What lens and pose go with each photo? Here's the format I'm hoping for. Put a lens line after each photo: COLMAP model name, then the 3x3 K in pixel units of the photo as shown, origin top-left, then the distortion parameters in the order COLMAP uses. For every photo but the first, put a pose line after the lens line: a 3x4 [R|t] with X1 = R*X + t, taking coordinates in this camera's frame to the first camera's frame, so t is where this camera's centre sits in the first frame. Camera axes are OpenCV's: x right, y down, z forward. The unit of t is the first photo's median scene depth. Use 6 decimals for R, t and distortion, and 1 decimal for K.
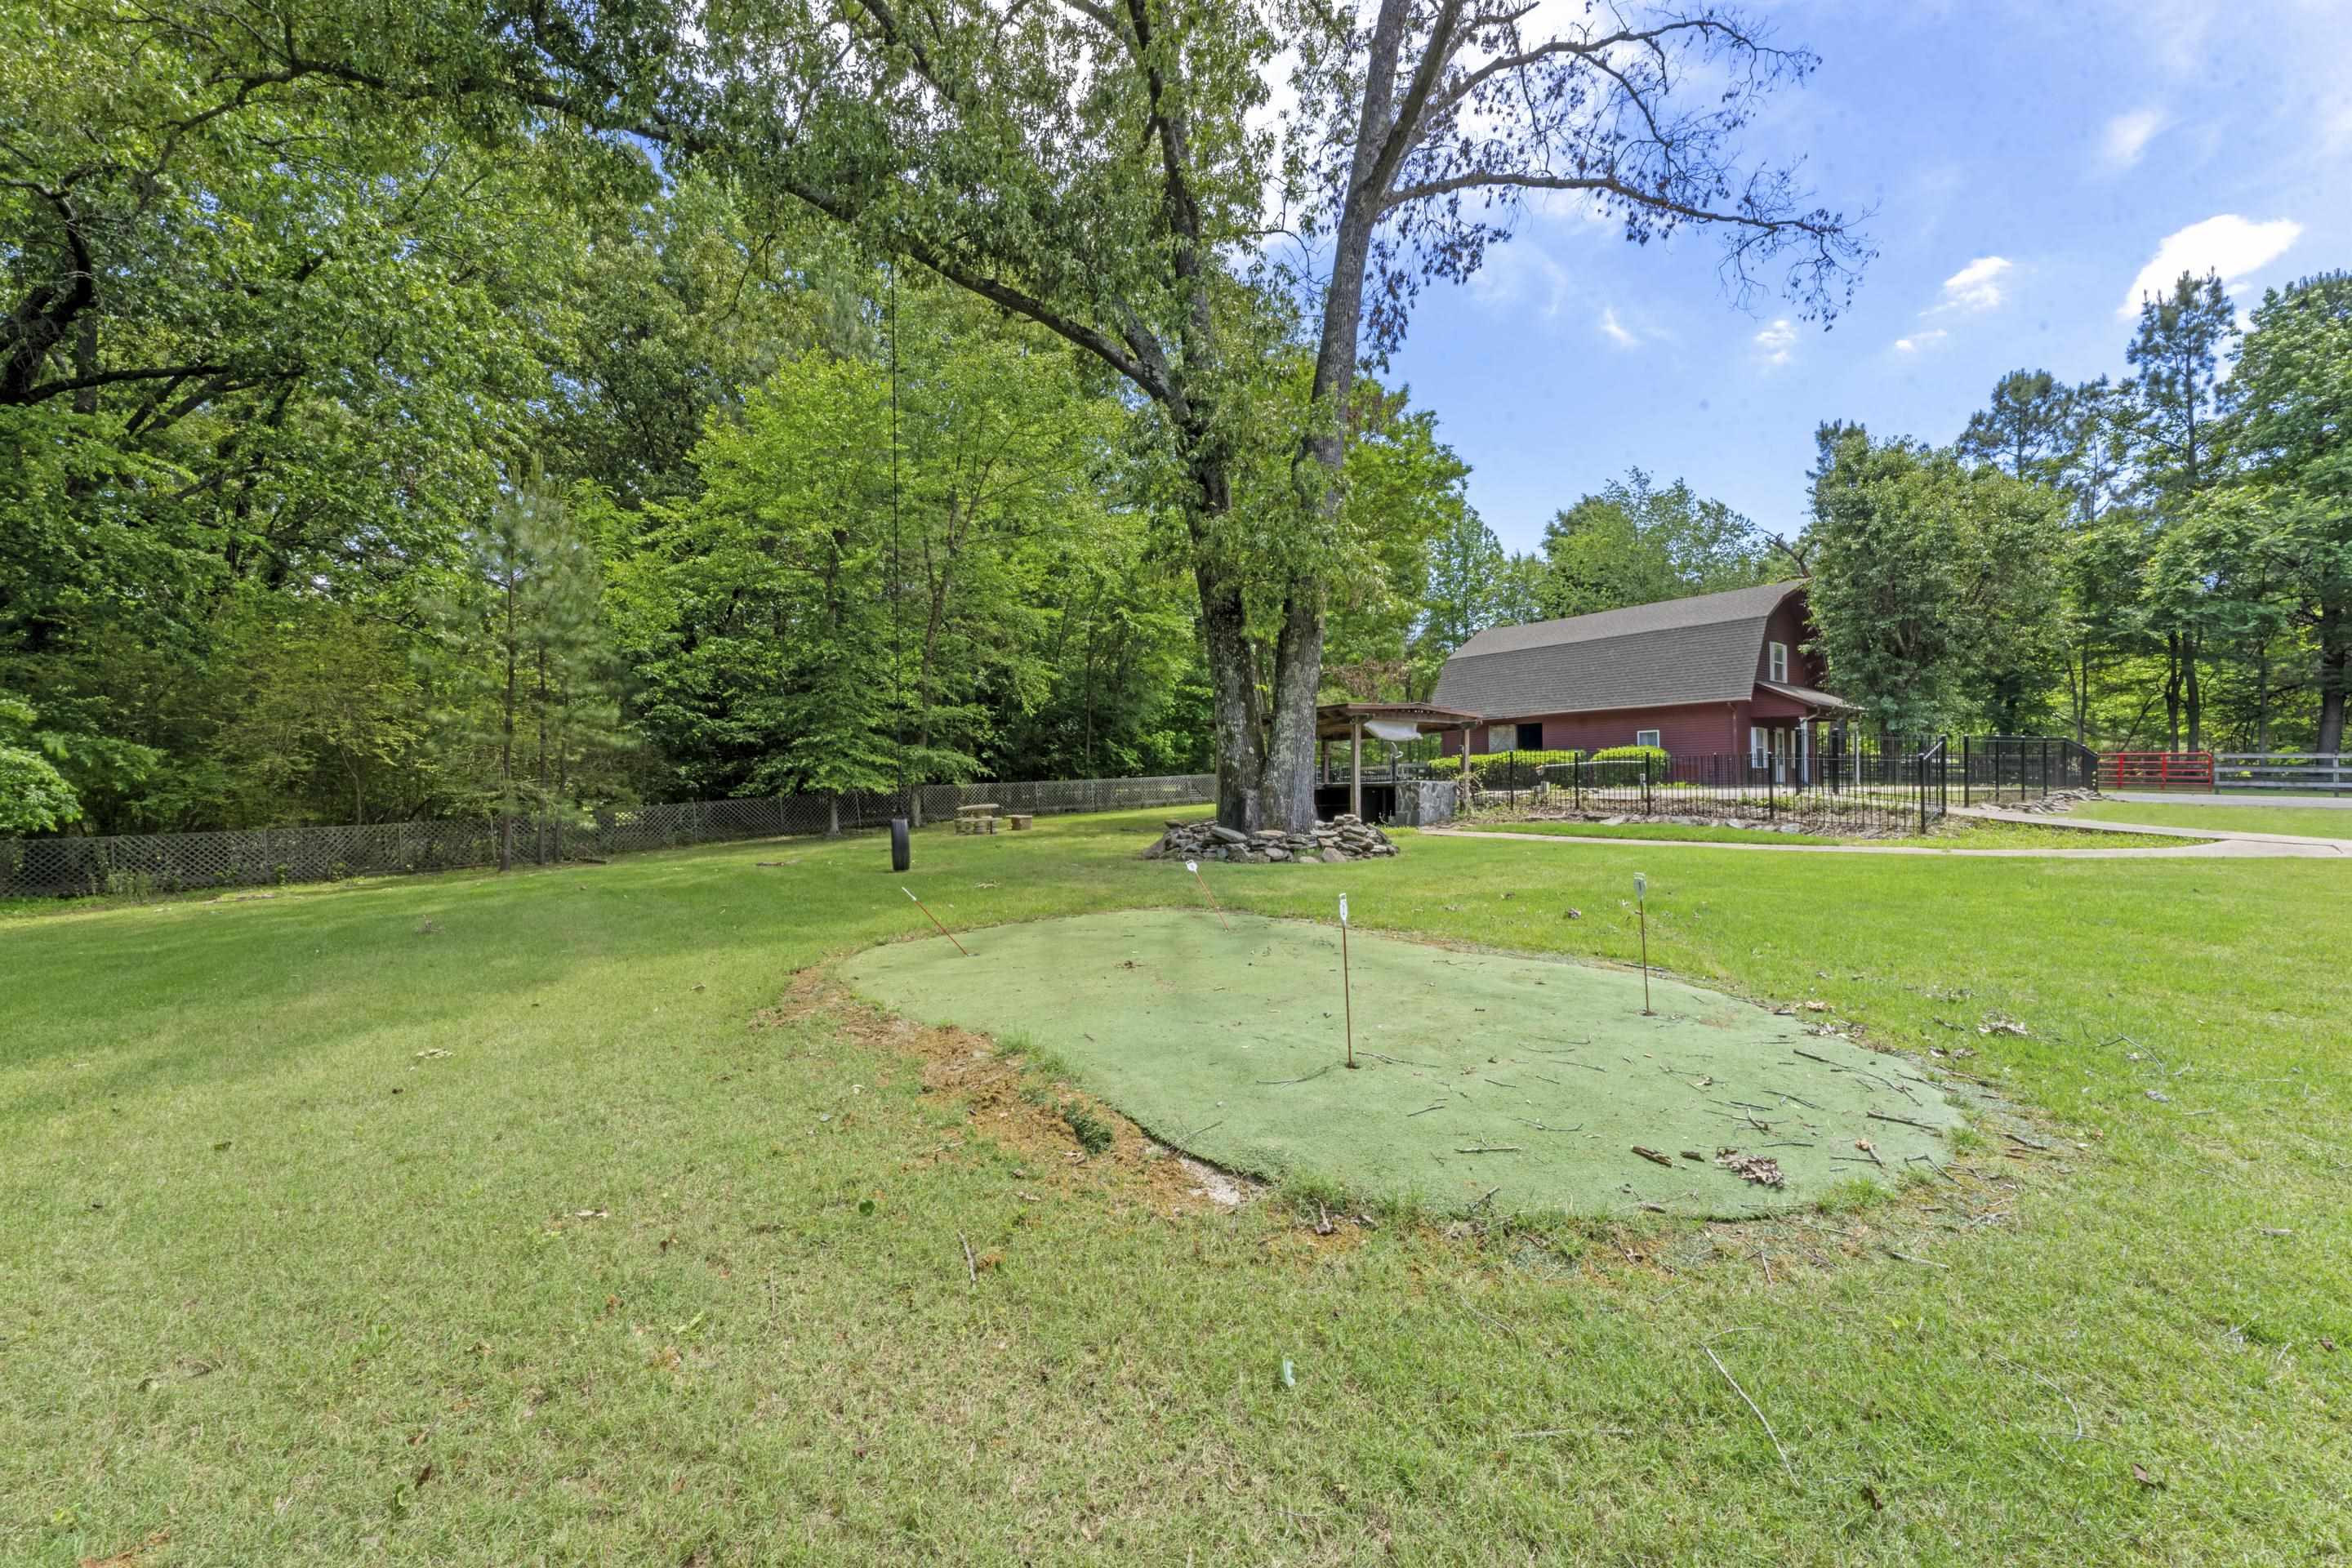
lens RADIAL K [[969.7, 0, 1168.3], [0, 969.7, 801.3], [0, 0, 1]] dist [0.011941, 0.001959]
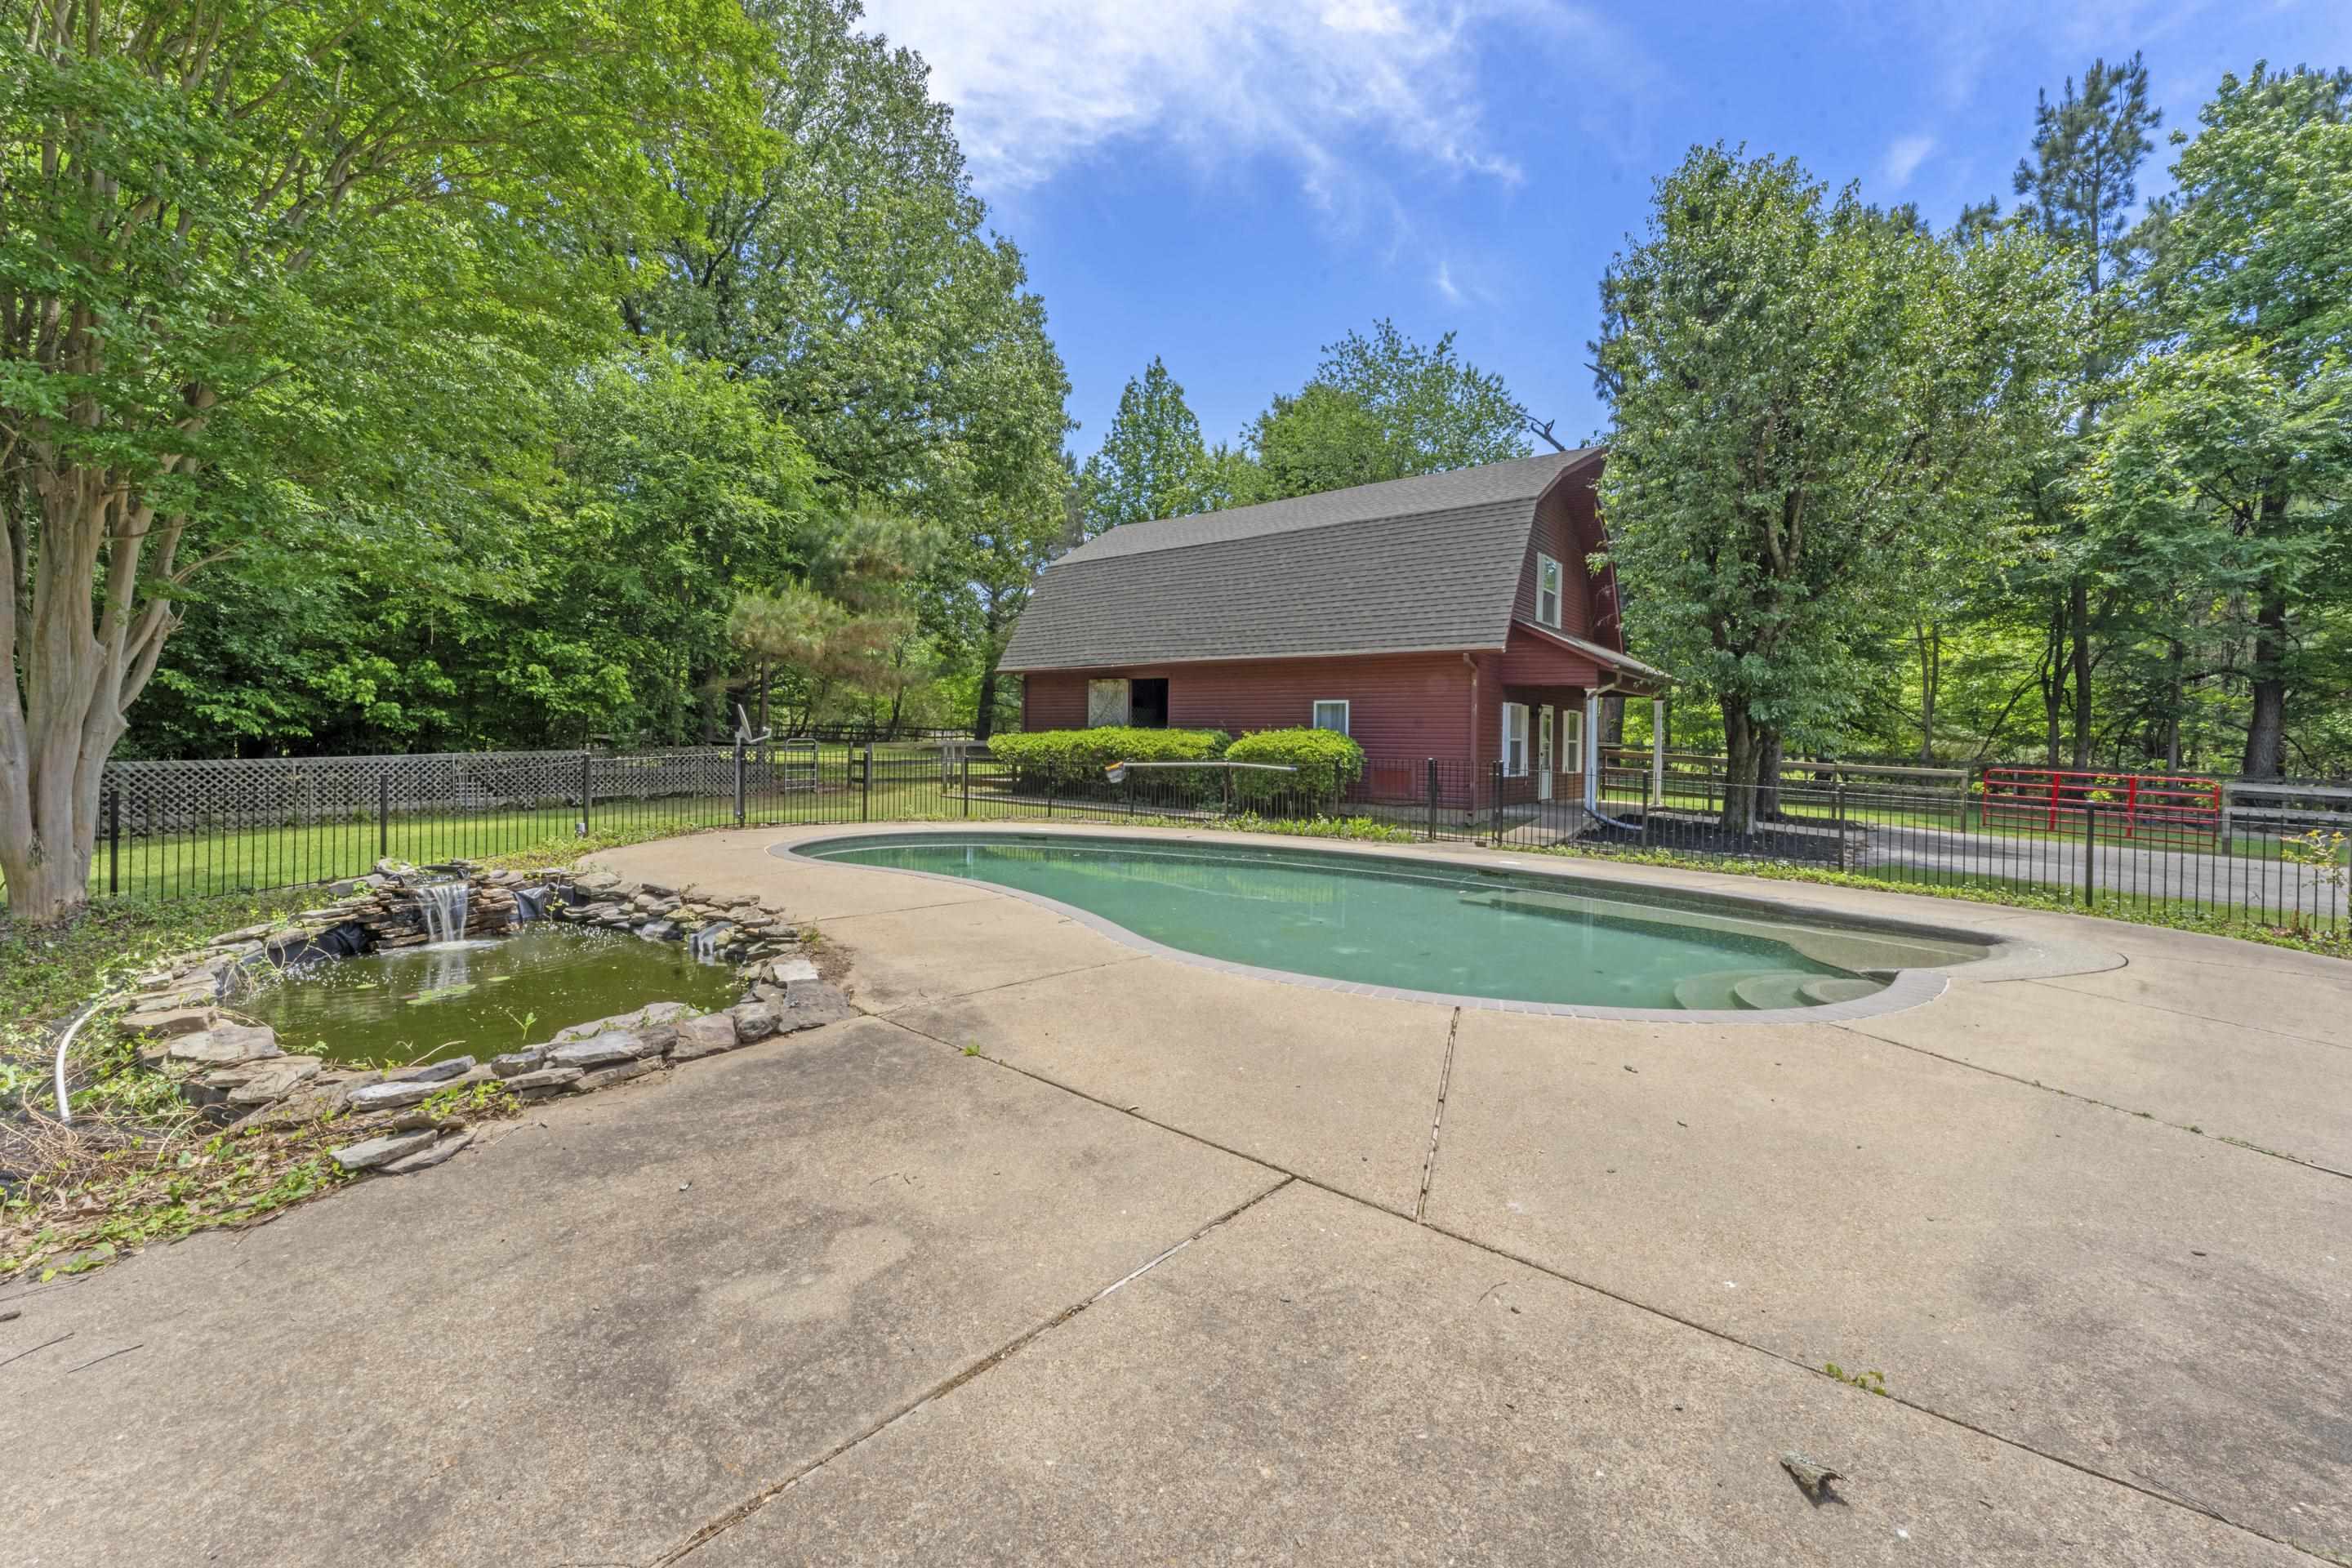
lens RADIAL K [[969.7, 0, 1175.8], [0, 969.7, 765.2], [0, 0, 1]] dist [0.011941, 0.001959]
pose [[0.976616, 0.028449, 0.213103, 0.300826], [-0.031102, 0.999475, 0.009105, -0.040030], [-0.212732, -0.015520, 0.976987, 0.501074]]
